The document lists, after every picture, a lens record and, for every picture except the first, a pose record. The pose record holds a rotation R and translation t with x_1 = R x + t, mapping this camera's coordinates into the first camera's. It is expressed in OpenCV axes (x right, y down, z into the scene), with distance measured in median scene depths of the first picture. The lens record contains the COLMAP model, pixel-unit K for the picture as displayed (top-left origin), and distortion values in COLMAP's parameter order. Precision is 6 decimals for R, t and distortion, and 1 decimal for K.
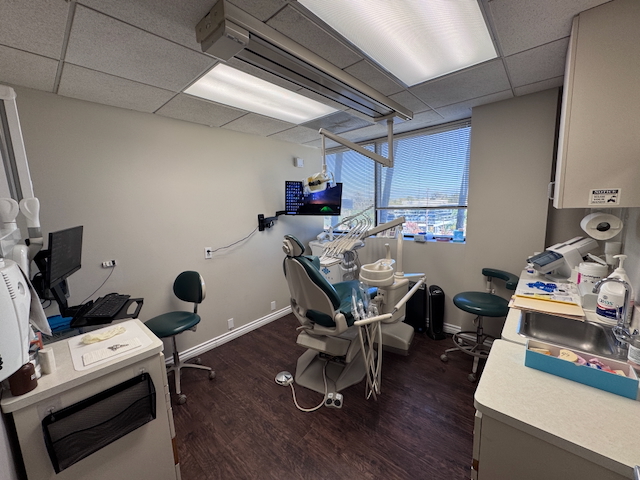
lens RADIAL K [[252.1, 0, 320.0], [0, 252.1, 240.0], [0, 0, 1]] dist [0.000947, 0.000420]
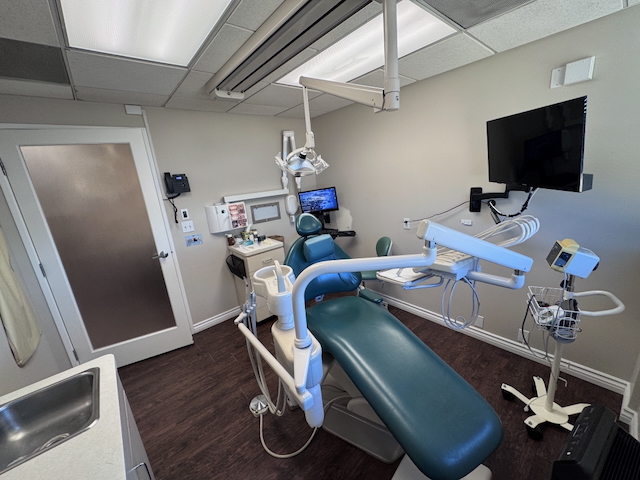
lens RADIAL K [[252.1, 0, 320.0], [0, 252.1, 240.0], [0, 0, 1]] dist [0.000947, 0.000420]
pose [[-0.119283, 0.293145, -0.948598, 0.725275], [-0.051663, 0.952292, 0.300783, -0.215860], [0.991515, 0.084886, -0.098448, 0.968074]]
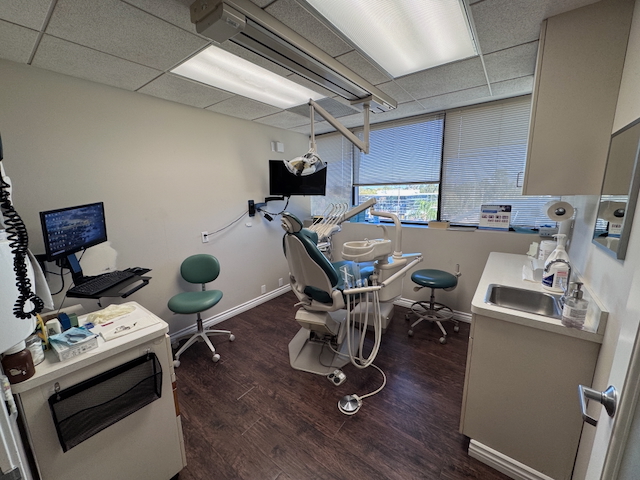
lens RADIAL K [[257.7, 0, 320.0], [0, 257.7, 240.0], [0, 0, 1]] dist [0.010515, 0.000080]
pose [[0.995318, -0.008852, 0.096243, -0.086871], [0.004153, 0.998795, 0.048911, 0.014489], [-0.096560, -0.048282, 0.994155, -0.092224]]
